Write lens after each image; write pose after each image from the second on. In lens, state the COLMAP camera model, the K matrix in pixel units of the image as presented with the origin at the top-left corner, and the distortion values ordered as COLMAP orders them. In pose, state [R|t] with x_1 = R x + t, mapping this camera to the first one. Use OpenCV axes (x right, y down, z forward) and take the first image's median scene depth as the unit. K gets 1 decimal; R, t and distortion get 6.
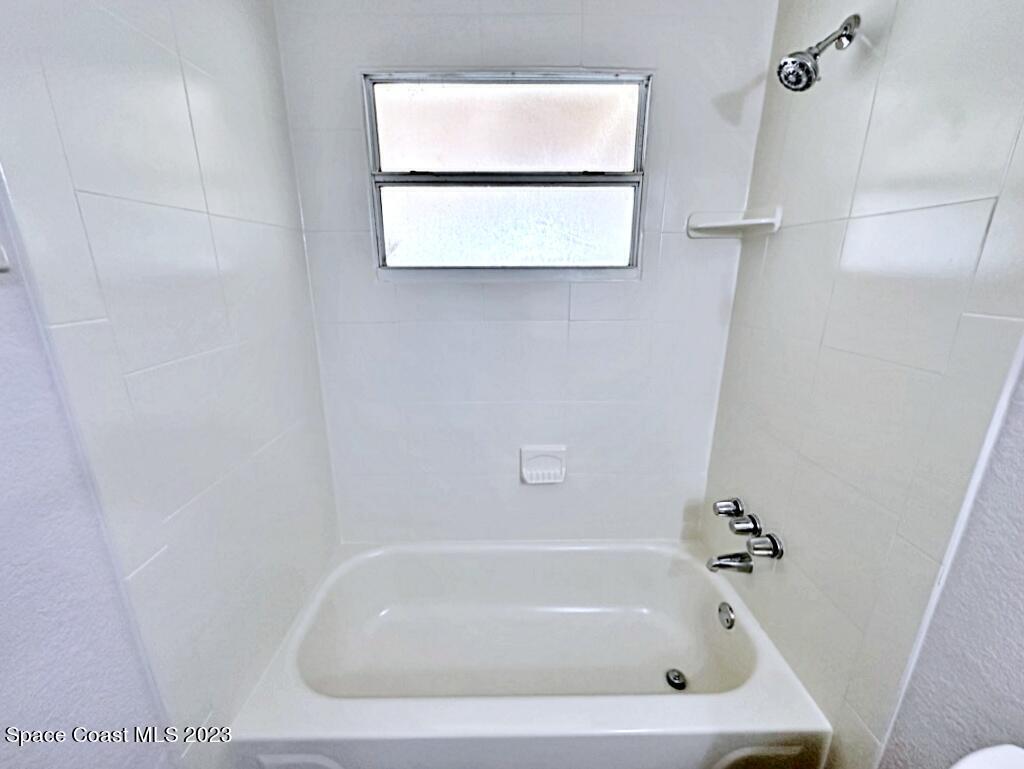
lens RADIAL K [[416.3, 0, 502.7], [0, 416.3, 383.8], [0, 0, 1]] dist [-0.003447, -0.000199]
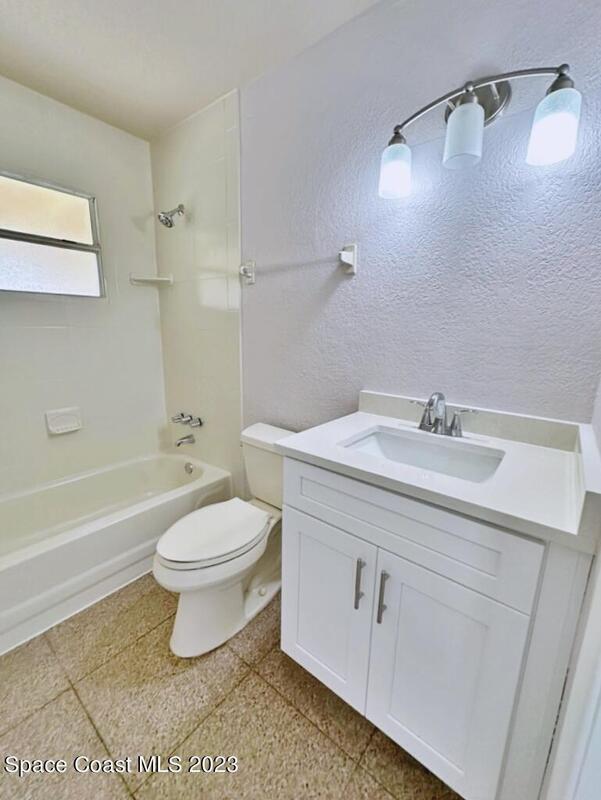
lens RADIAL K [[325.3, 0, 296.0], [0, 325.3, 386.7], [0, 0, 1]] dist [-0.003447, -0.000199]
pose [[0.625677, -0.141167, 0.767203, -0.329983], [0.197100, 0.980187, 0.019615, 0.260684], [-0.754771, 0.138943, 0.641105, -0.527844]]
